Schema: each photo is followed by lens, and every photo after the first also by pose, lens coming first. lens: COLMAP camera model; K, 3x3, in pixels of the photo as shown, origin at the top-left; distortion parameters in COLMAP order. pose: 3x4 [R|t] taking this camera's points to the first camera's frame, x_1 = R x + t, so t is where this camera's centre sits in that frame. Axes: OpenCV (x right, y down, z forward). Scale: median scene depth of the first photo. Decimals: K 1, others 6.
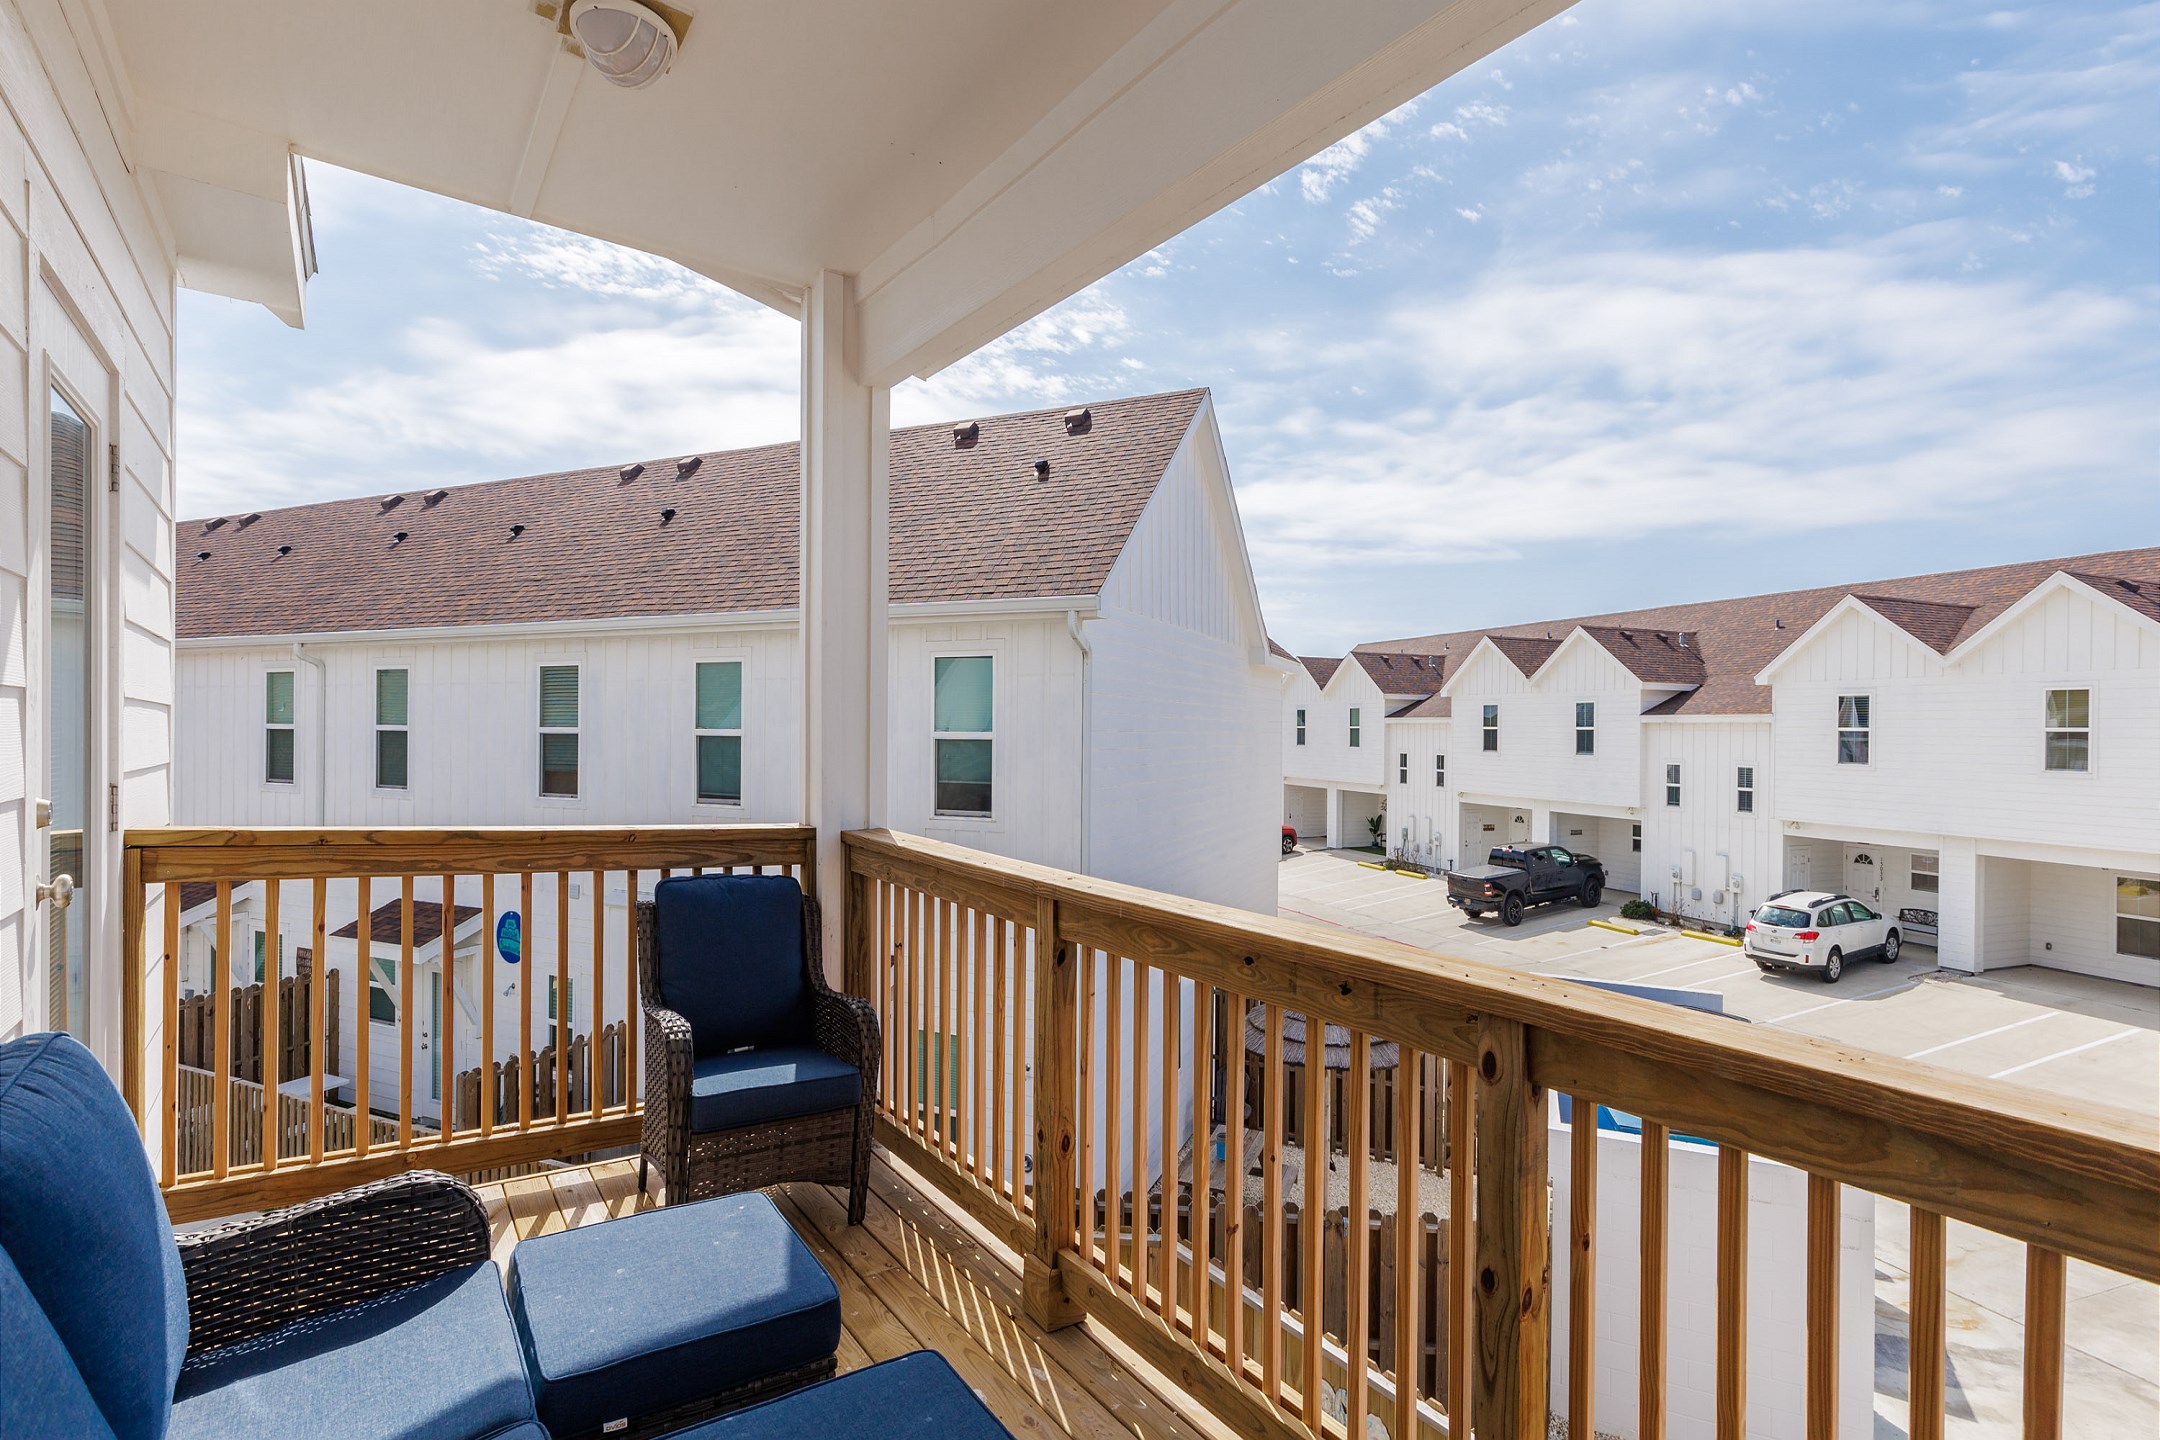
lens RADIAL K [[989.6, 0, 1089.7], [0, 989.6, 726.4], [0, 0, 1]] dist [-0.002200, -0.000476]
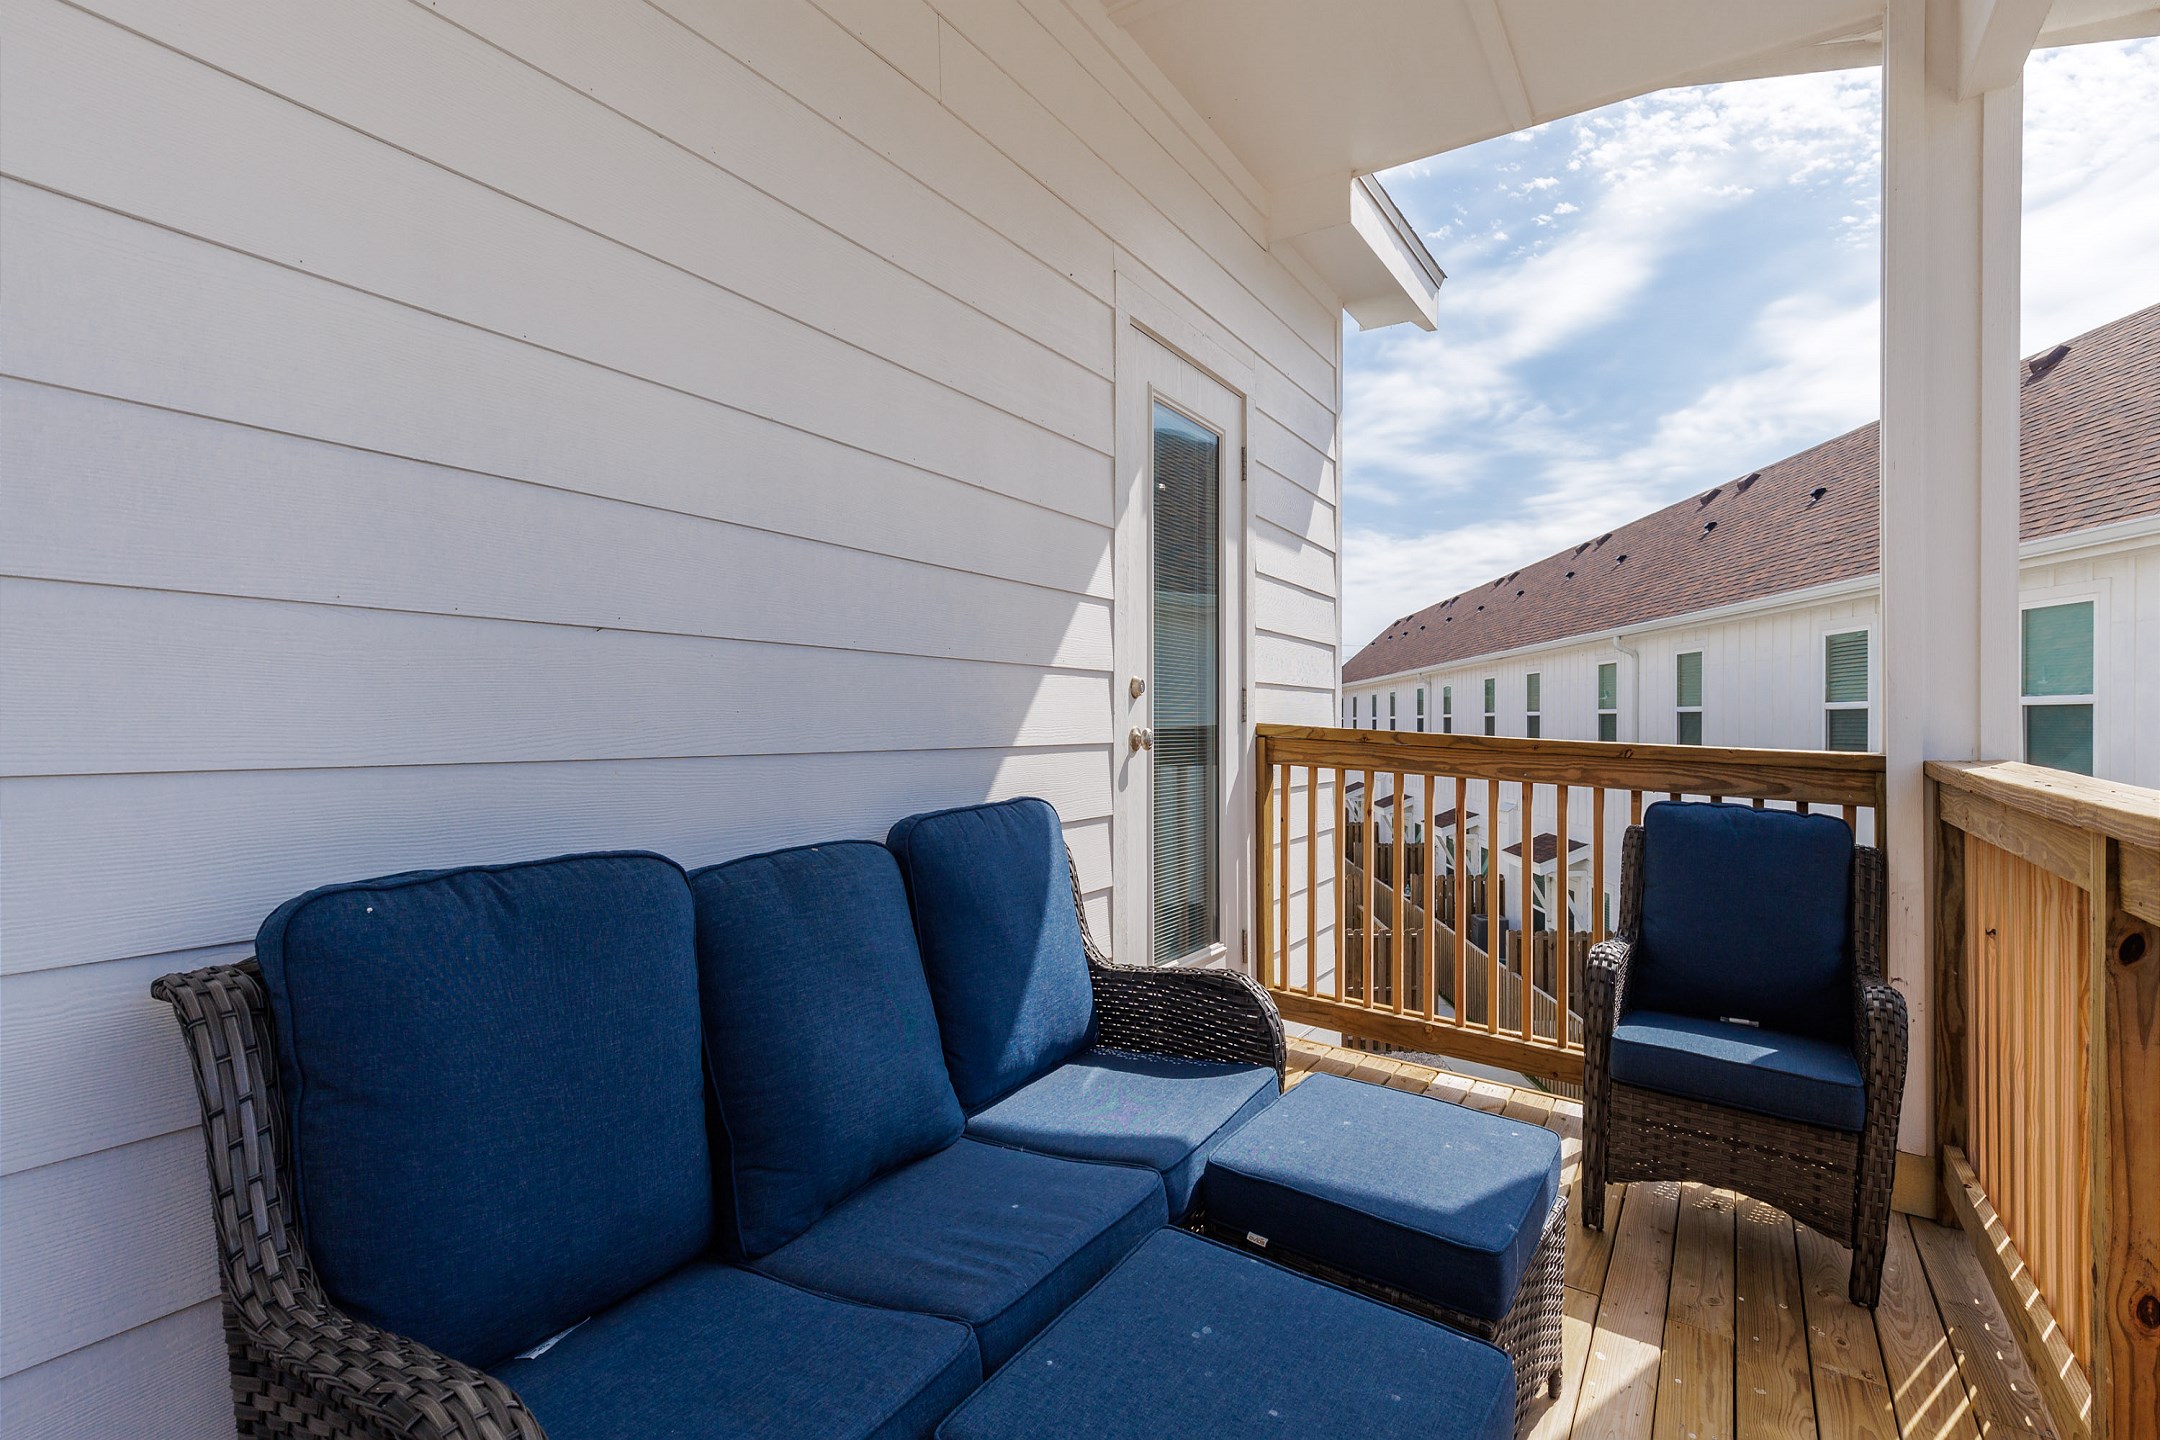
lens RADIAL K [[989.6, 0, 1094.6], [0, 989.6, 719.5], [0, 0, 1]] dist [-0.002200, -0.000476]
pose [[0.368251, -0.003473, -0.929720, 0.193200], [0.002659, 0.999993, -0.002683, 0.084734], [0.929722, -0.001484, 0.368258, 0.225624]]
